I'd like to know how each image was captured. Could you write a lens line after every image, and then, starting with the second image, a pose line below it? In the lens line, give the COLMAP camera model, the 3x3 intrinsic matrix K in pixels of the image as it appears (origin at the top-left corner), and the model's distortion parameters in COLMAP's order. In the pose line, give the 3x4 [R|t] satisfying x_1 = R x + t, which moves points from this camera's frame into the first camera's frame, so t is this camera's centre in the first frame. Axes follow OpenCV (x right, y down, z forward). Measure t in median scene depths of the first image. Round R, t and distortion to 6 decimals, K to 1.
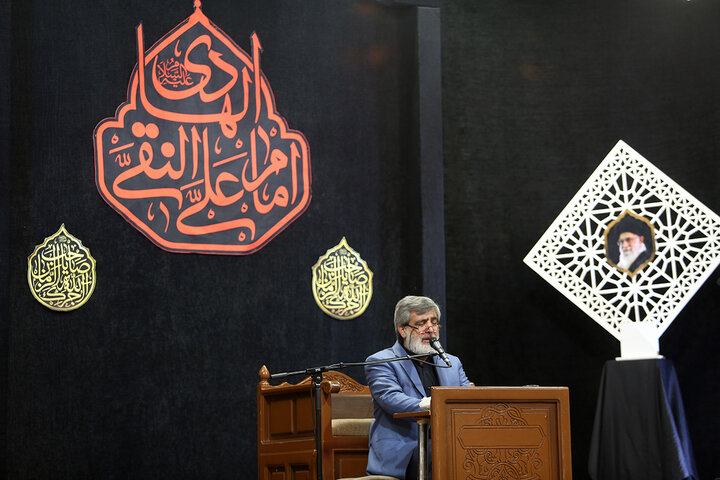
lens RADIAL K [[2260.9, 0, 360.0], [0, 2260.9, 240.0], [0, 0, 1]] dist [-0.275295, -1.674440]
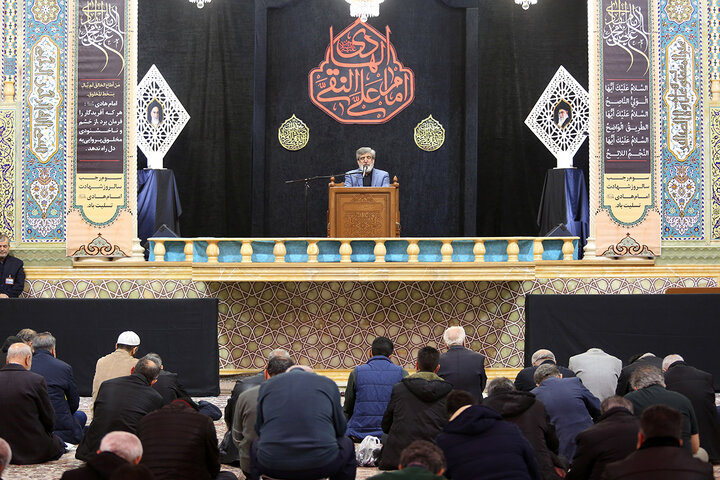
lens RADIAL K [[2260.9, 0, 360.0], [0, 2260.9, 240.0], [0, 0, 1]] dist [-0.275295, -1.674440]
pose [[0.866690, 0.016196, -0.498583, 1.103455], [0.036773, 0.994679, 0.096233, -0.099961], [0.497489, -0.101738, 0.861483, -1.025593]]
